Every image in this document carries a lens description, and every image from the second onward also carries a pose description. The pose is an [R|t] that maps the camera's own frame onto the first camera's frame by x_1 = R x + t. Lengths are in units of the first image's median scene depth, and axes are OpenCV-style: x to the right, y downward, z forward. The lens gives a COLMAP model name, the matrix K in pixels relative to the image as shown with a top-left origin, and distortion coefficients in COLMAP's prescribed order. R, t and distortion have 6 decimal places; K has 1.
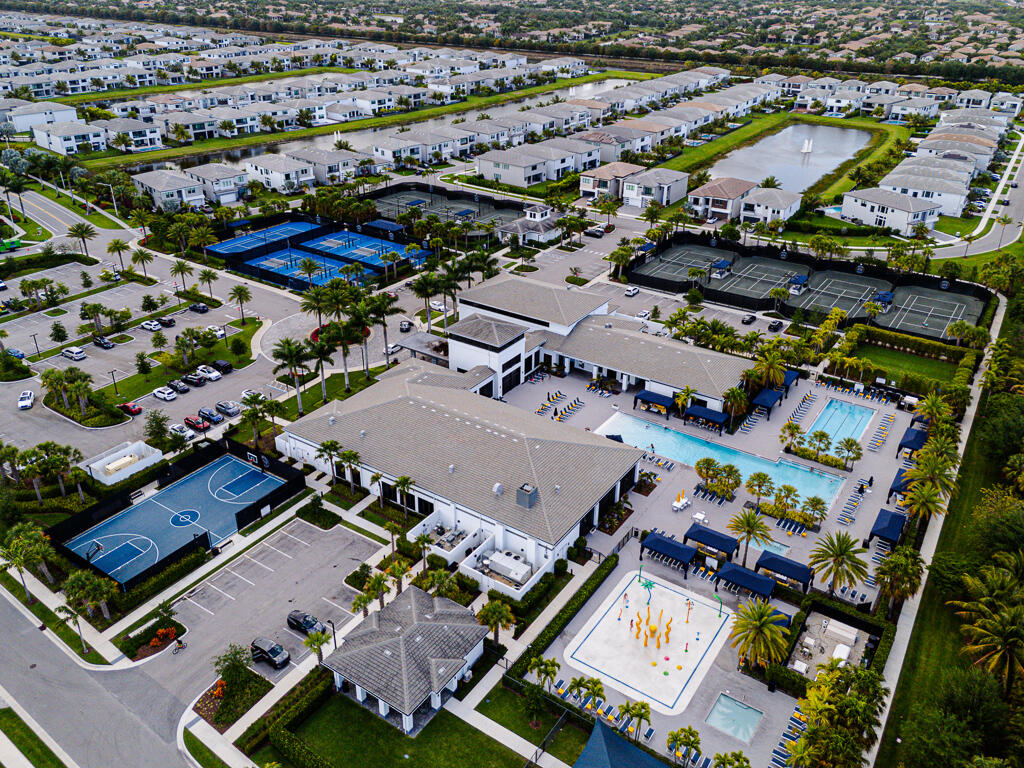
lens RADIAL K [[791.4, 0, 512.0], [0, 791.4, 384.0], [0, 0, 1]] dist [0.055181, -0.043952]
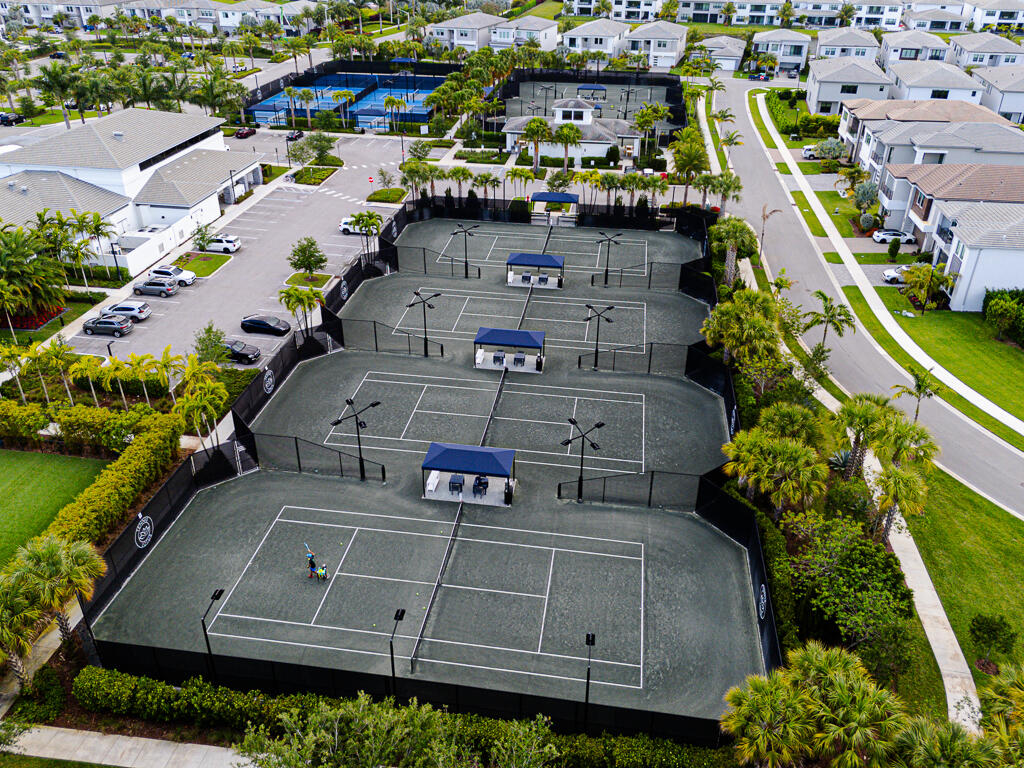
lens RADIAL K [[791.4, 0, 512.0], [0, 791.4, 384.0], [0, 0, 1]] dist [0.055181, -0.043952]
pose [[0.438854, 0.455294, -0.774671, 0.639326], [-0.421716, 0.865640, 0.269855, -0.206854], [0.793450, 0.208264, 0.571894, 0.761102]]
